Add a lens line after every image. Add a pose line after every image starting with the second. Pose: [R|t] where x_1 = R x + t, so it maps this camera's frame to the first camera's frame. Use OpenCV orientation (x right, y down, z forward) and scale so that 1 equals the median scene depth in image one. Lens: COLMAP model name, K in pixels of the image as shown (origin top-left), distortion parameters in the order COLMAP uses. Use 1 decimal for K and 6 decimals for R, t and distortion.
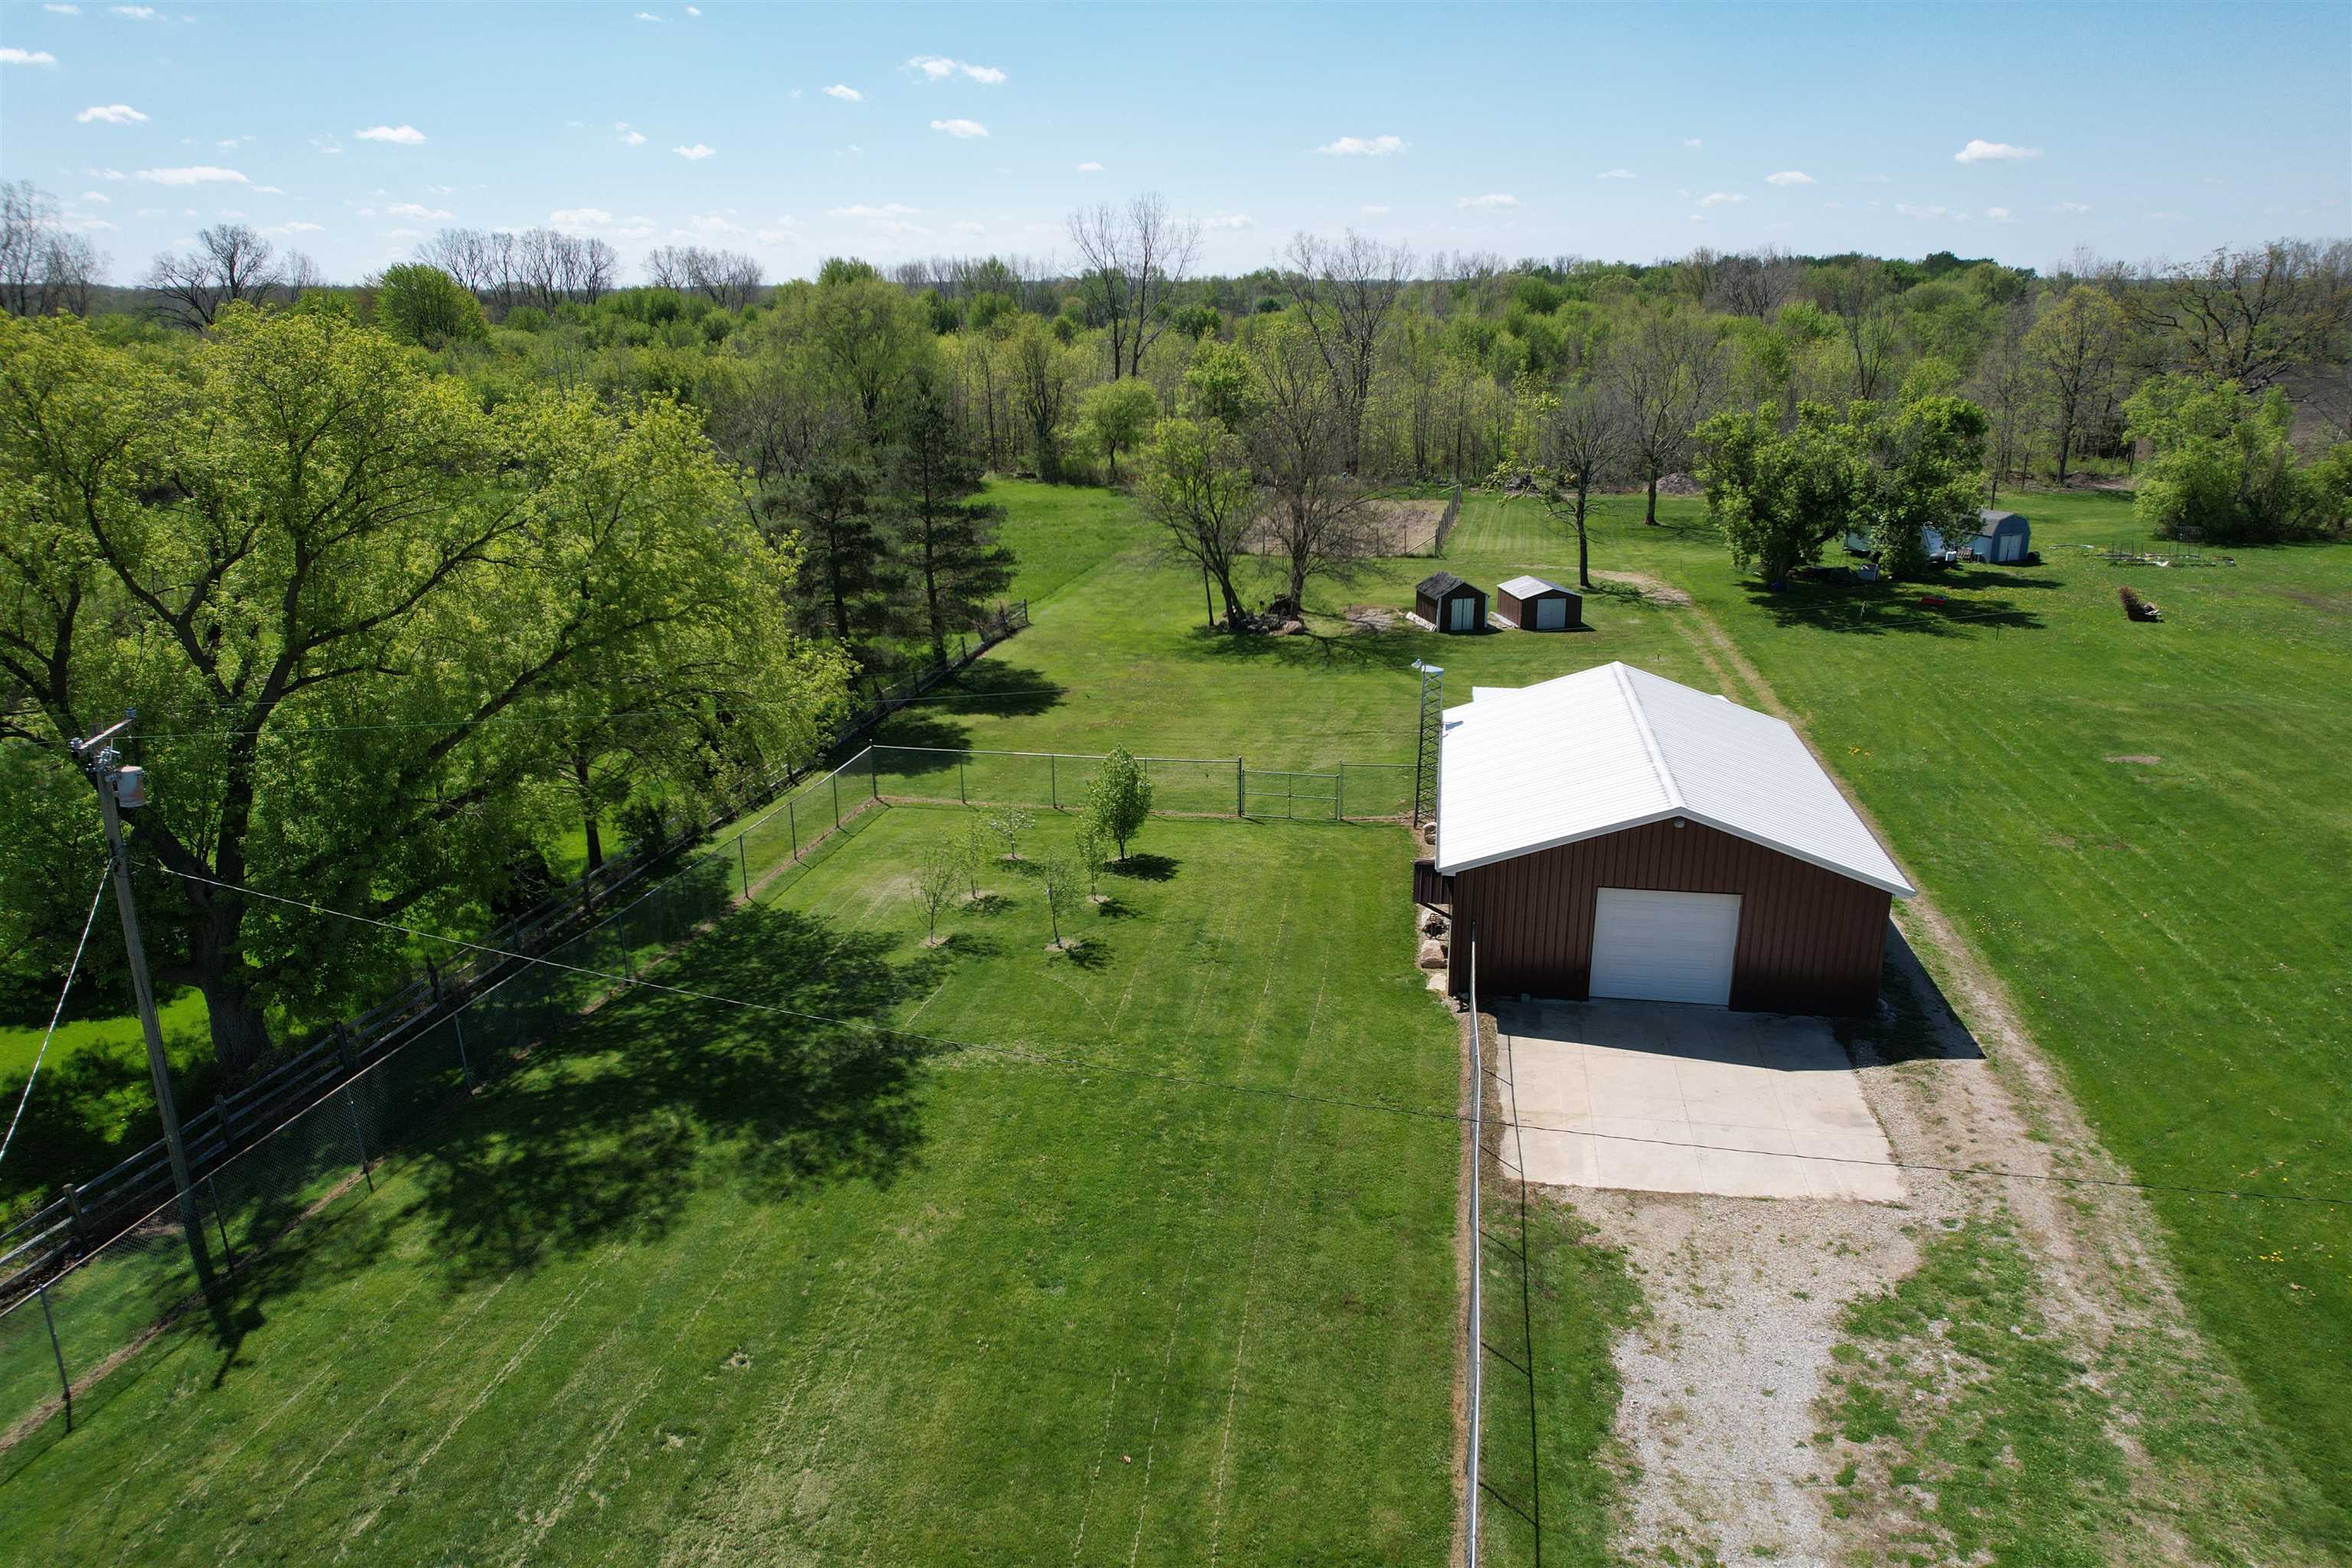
lens RADIAL K [[1492.7, 0, 1182.3], [0, 1492.7, 792.4], [0, 0, 1]] dist [-0.058716, 0.038464]
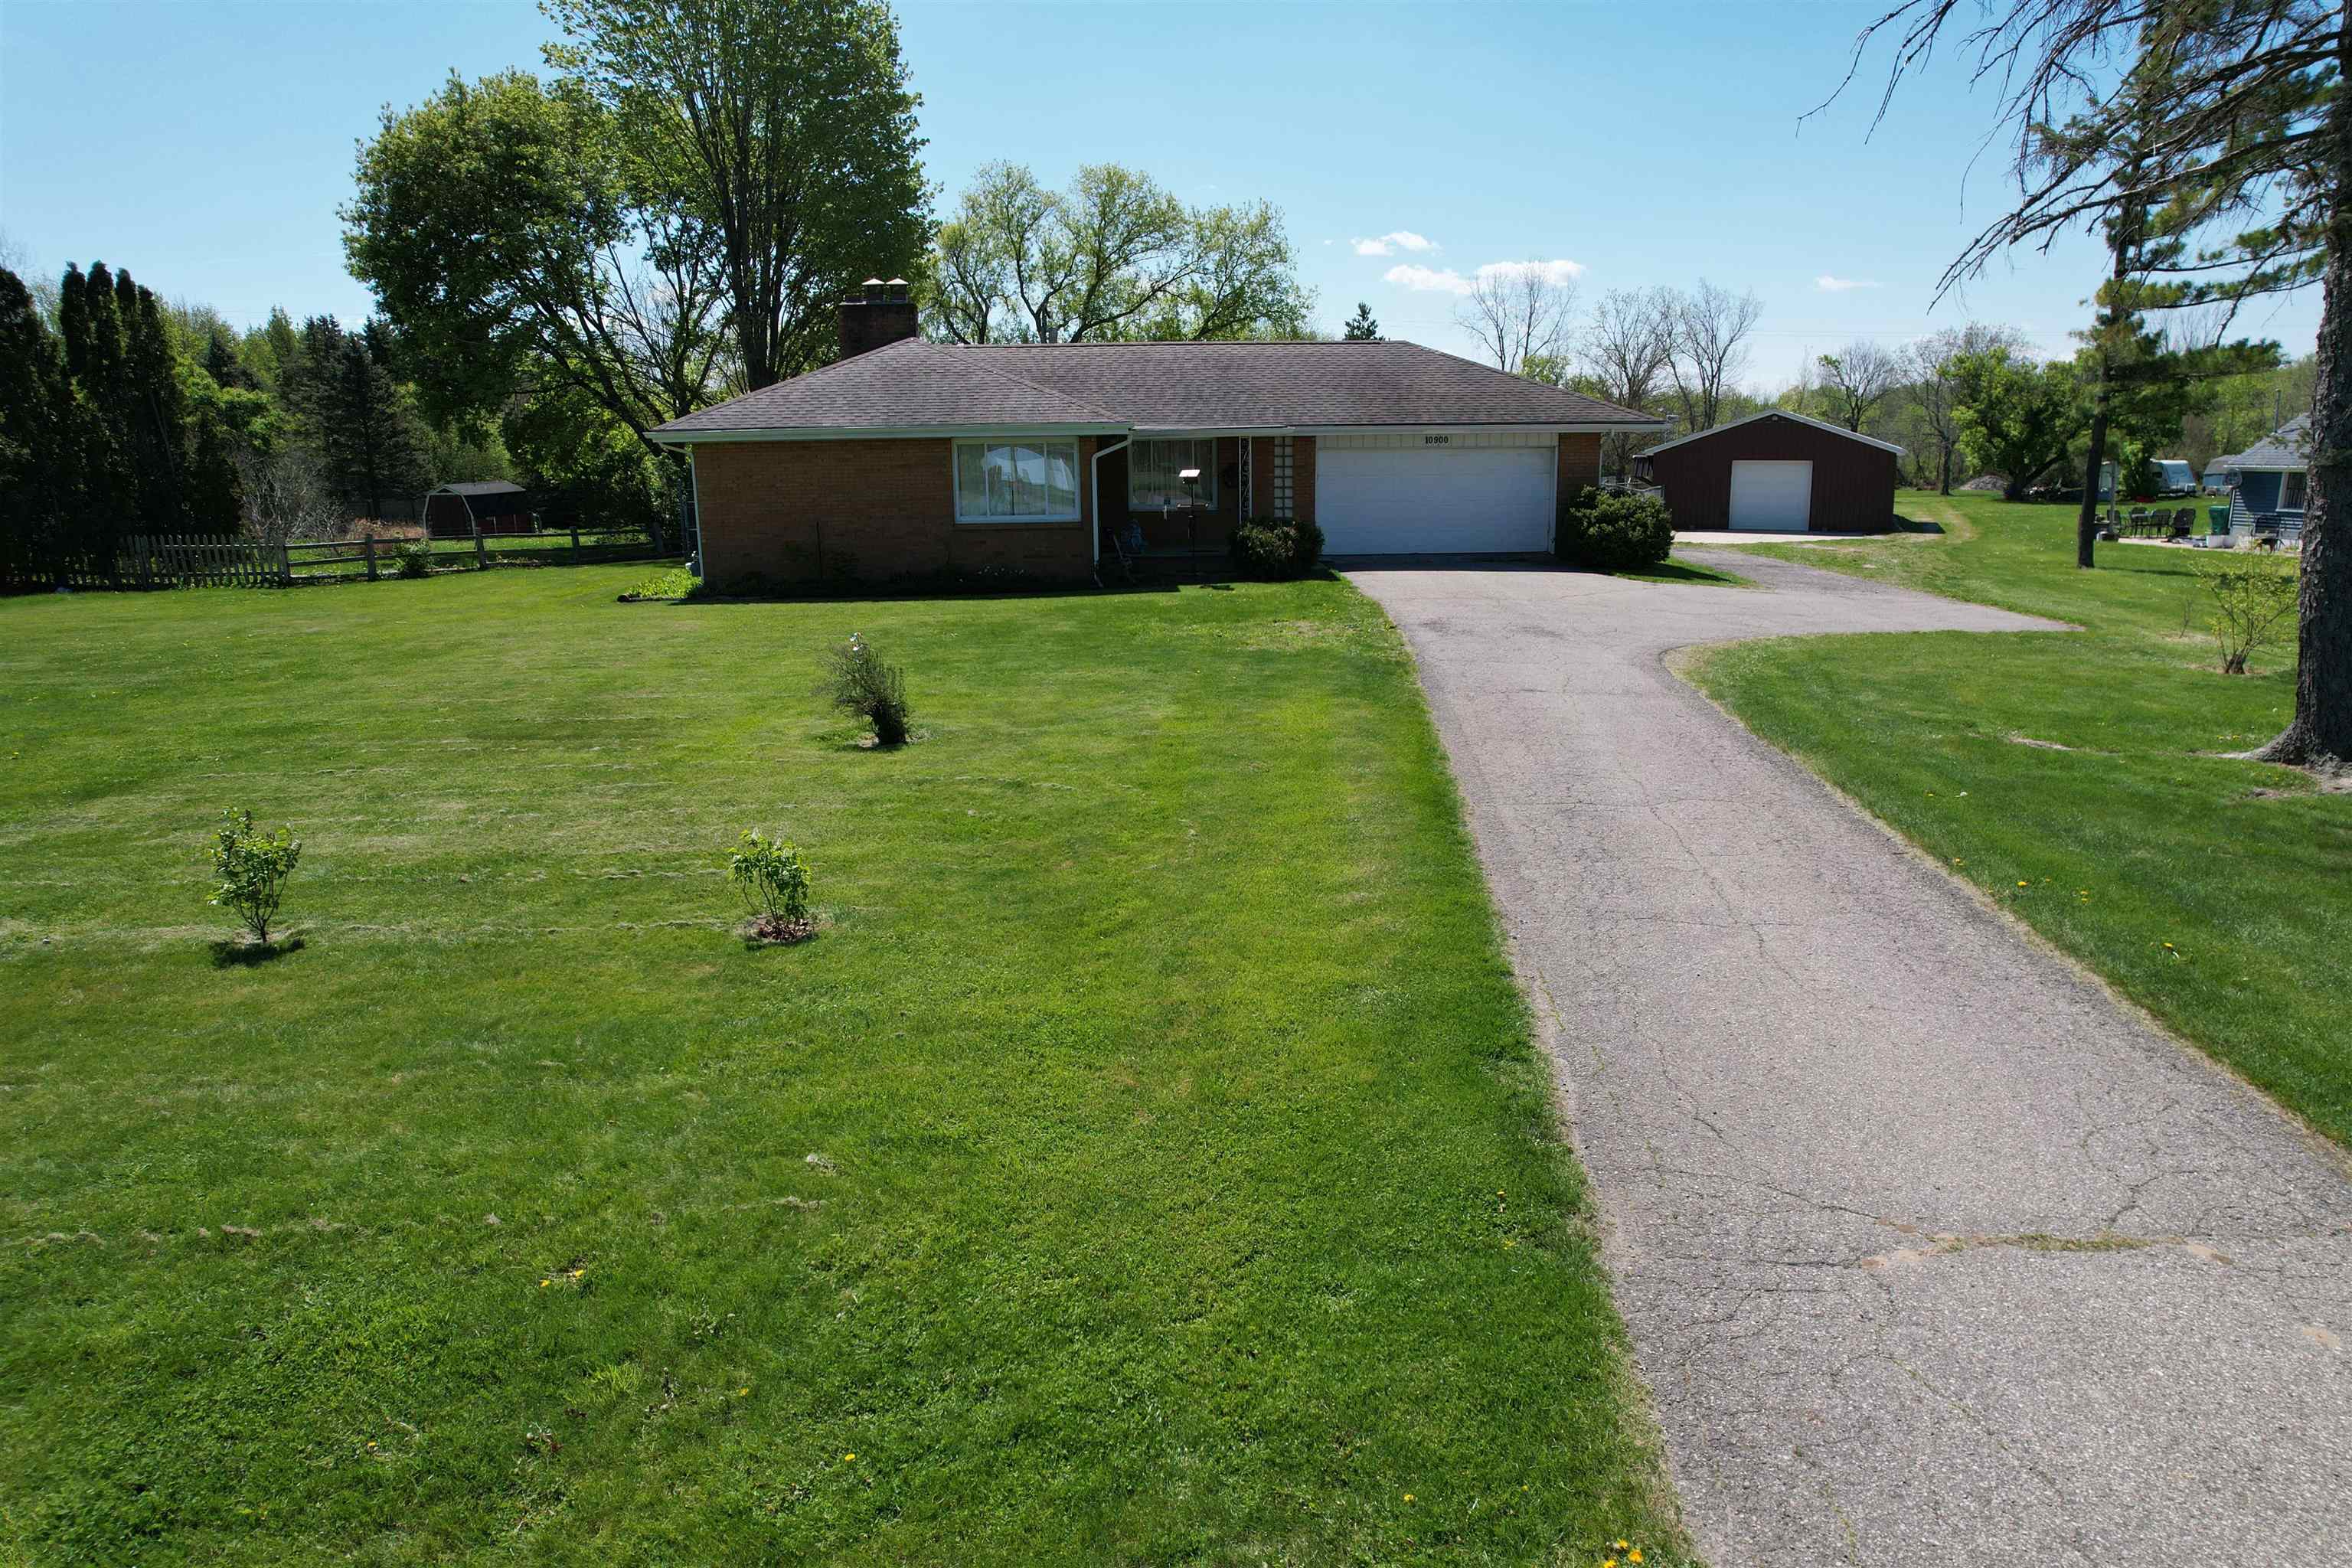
lens RADIAL K [[1492.7, 0, 1200.3], [0, 1492.7, 795.3], [0, 0, 1]] dist [-0.058716, 0.038464]
pose [[0.969802, 0.051196, -0.238459, 0.072463], [-0.072326, 0.994110, -0.080717, 0.496529], [0.232922, 0.095526, 0.967793, -0.657293]]
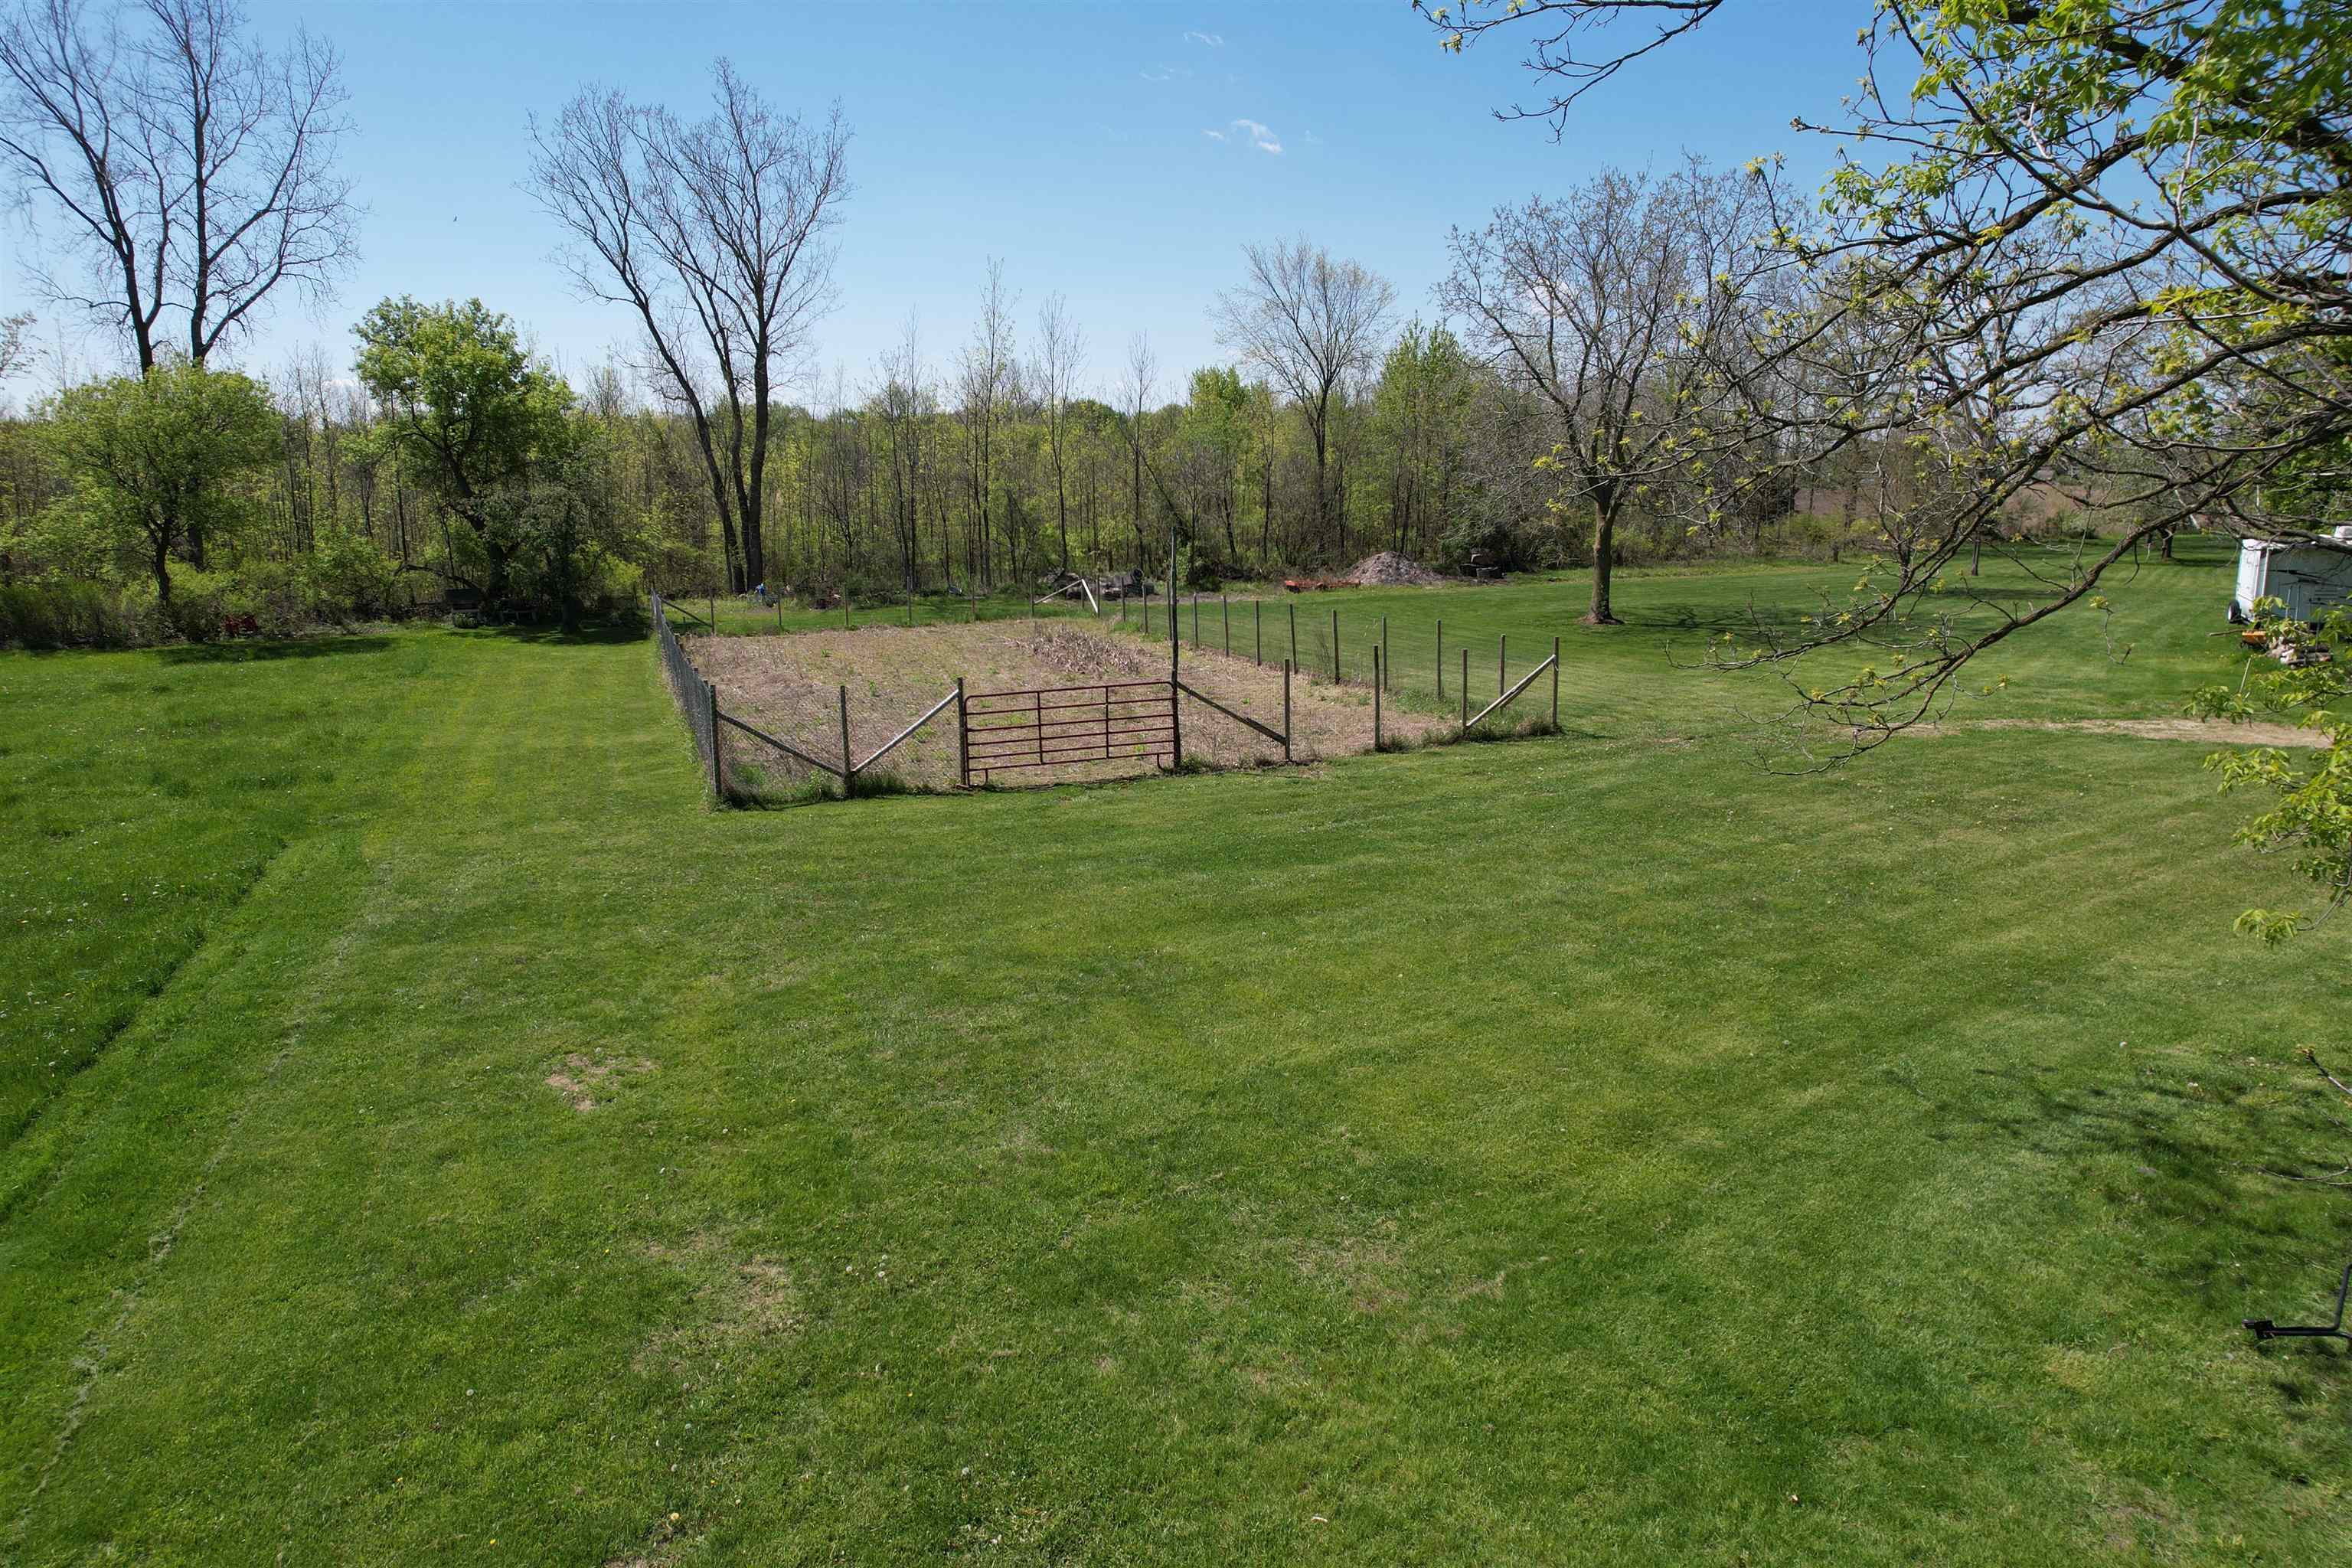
lens RADIAL K [[1484.3, 0, 1167.8], [0, 1484.3, 777.7], [0, 0, 1]] dist [-0.022916, 0.027649]
pose [[0.843765, -0.106827, 0.525973, -0.106428], [0.174401, 0.981383, -0.080451, -0.305270], [-0.507587, 0.159612, 0.846688, 1.737131]]
